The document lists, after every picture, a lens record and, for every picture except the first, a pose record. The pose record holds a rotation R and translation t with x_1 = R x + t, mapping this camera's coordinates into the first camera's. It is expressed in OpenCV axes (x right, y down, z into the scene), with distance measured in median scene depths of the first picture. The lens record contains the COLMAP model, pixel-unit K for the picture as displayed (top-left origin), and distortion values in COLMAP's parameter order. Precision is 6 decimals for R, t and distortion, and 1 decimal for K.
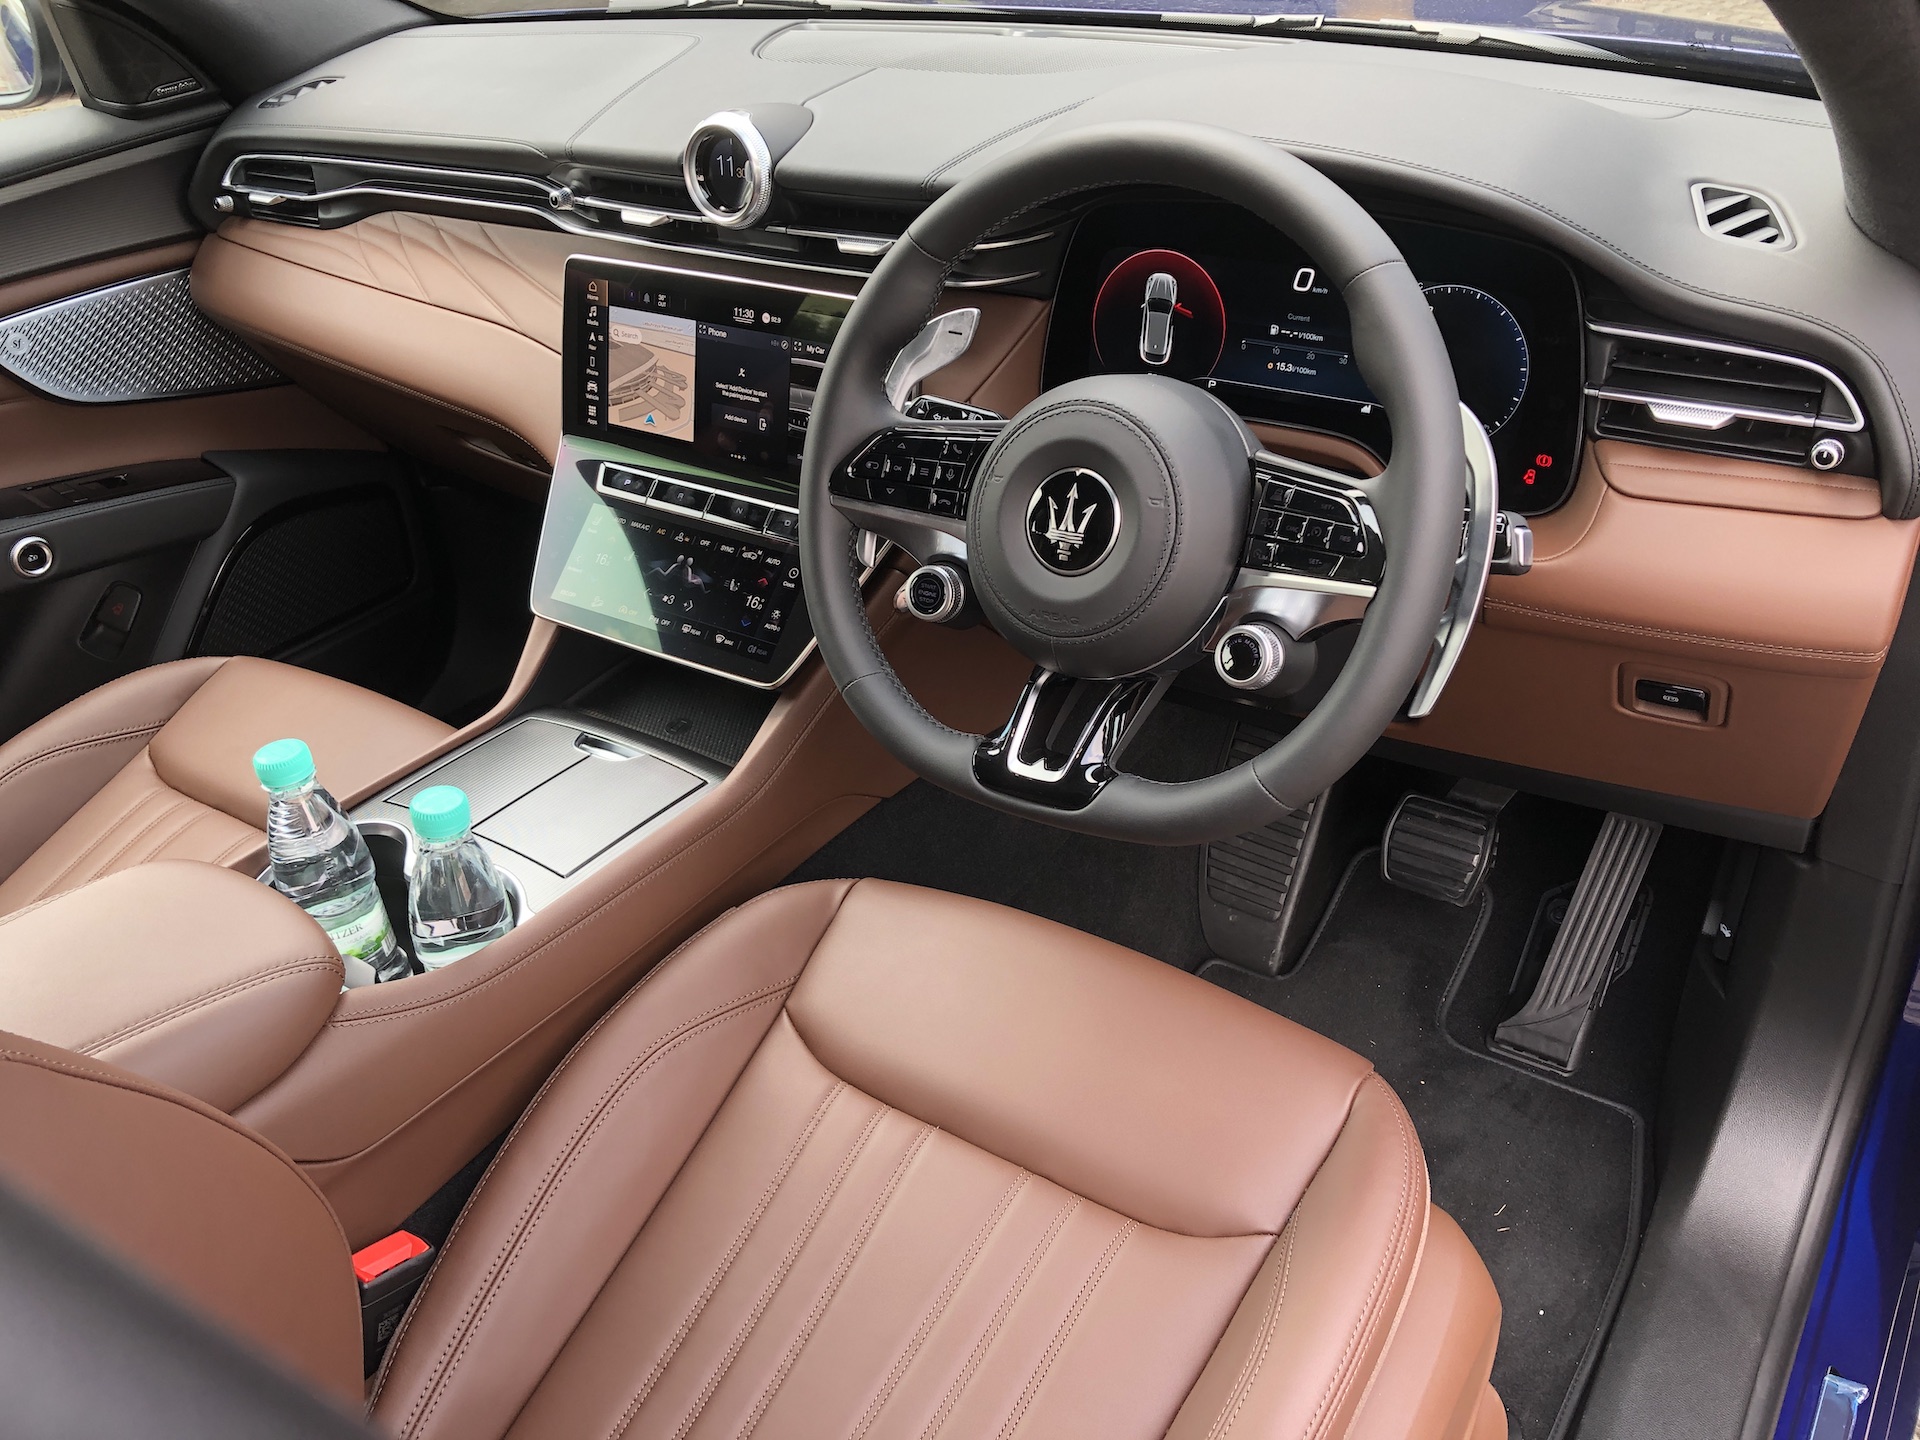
lens RADIAL K [[1630.6, 0, 960.7], [0, 1630.6, 784.2], [0, 0, 1]] dist [0.090163, -0.353414]
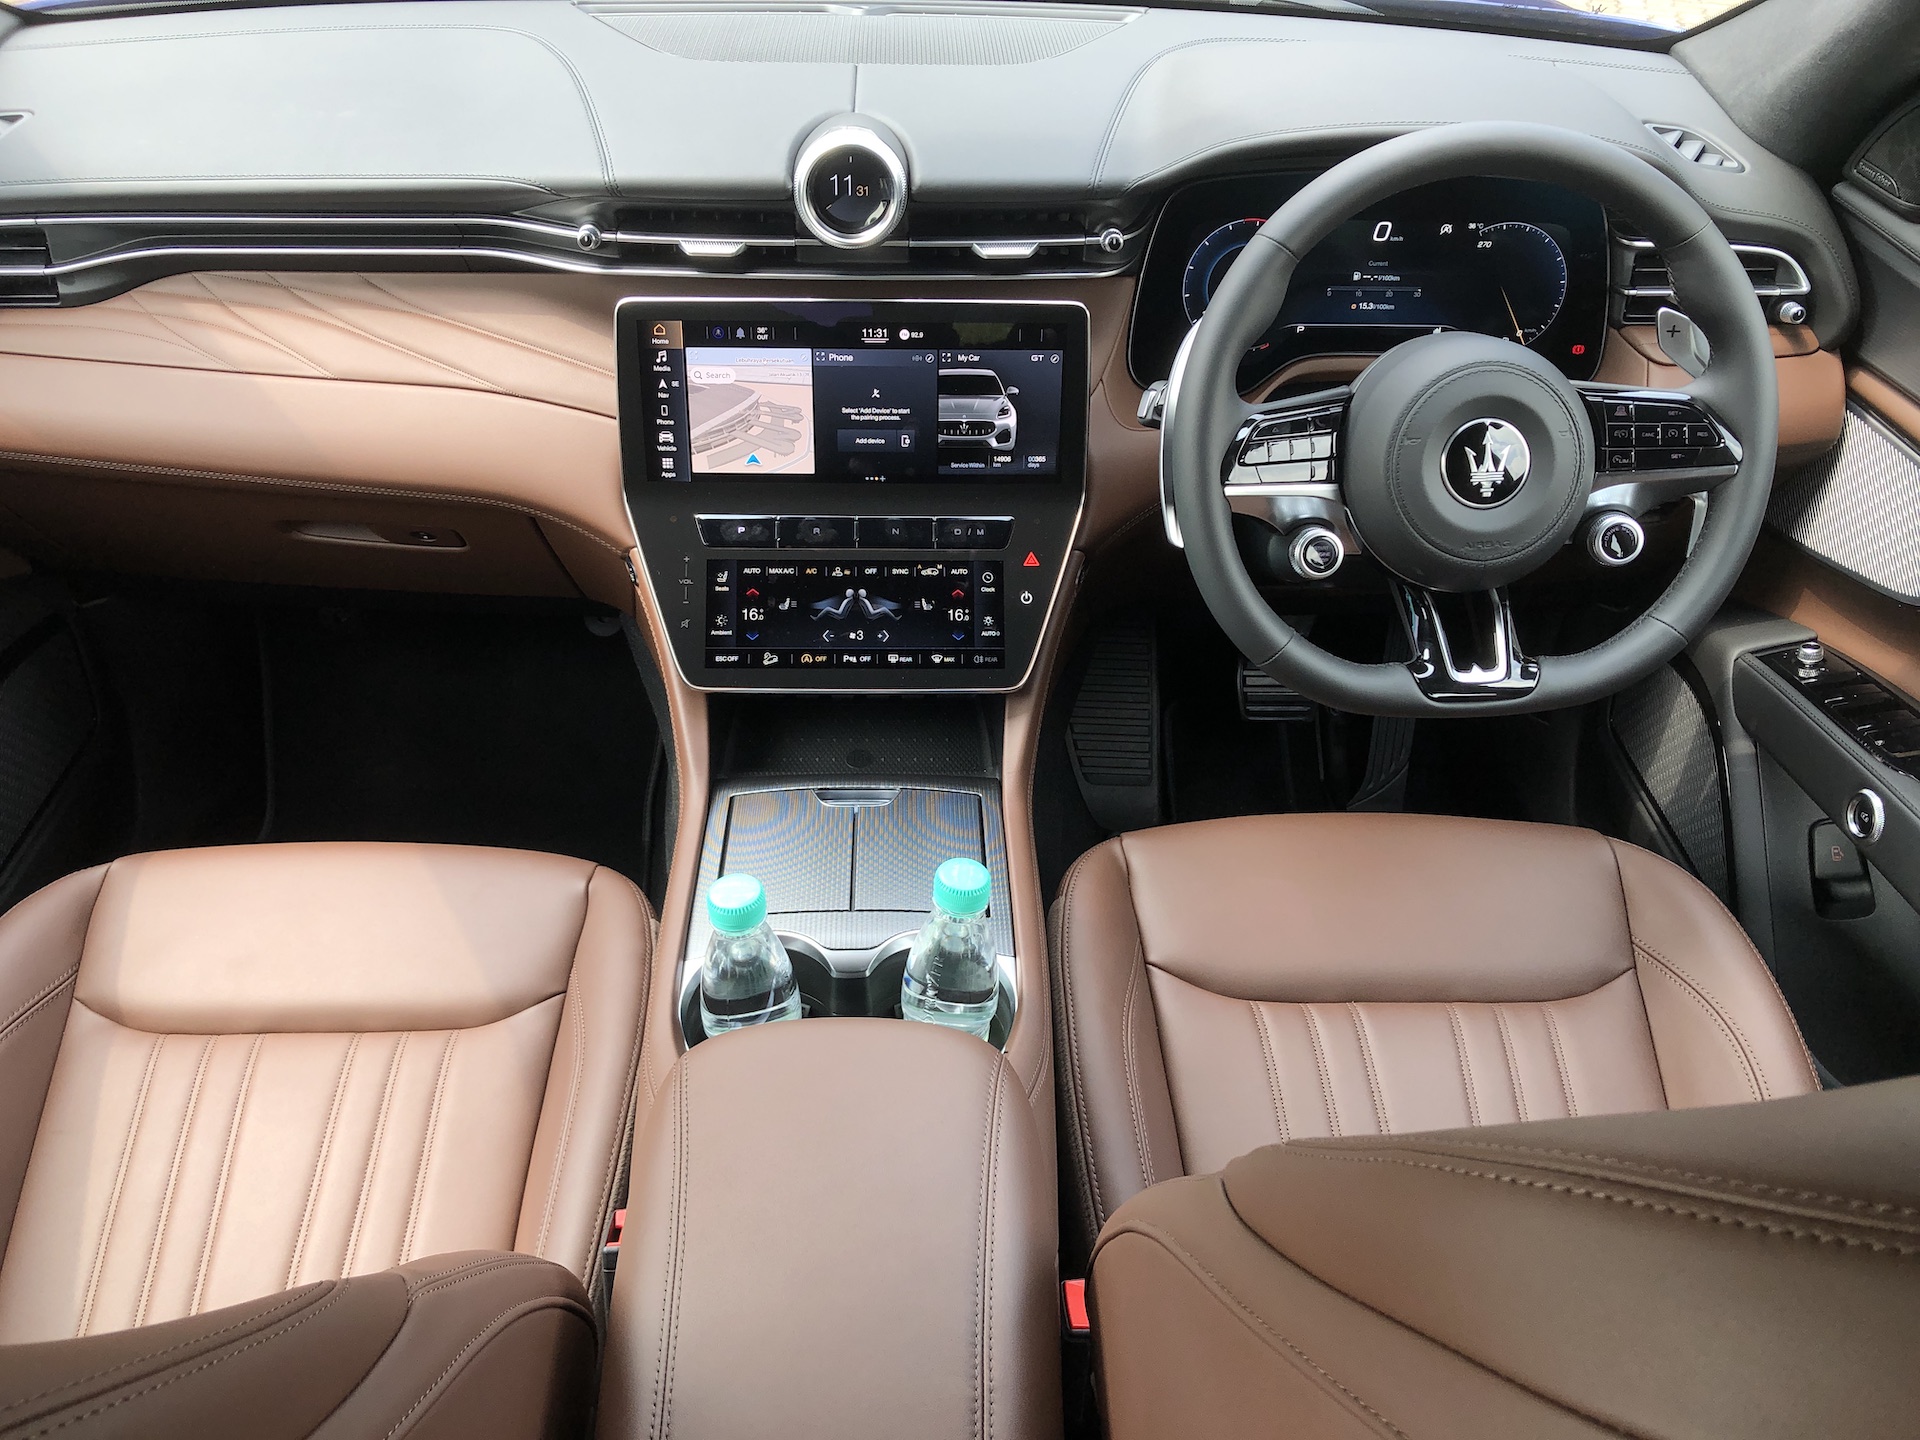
lens RADIAL K [[1657.4, 0, 993.2], [0, 1657.4, 791.8], [0, 0, 1]] dist [0.106538, -0.363635]
pose [[0.800634, -0.301090, 0.518005, -0.662545], [0.267675, 0.953233, 0.140345, -0.142702], [-0.536036, 0.026292, 0.843786, 0.119315]]
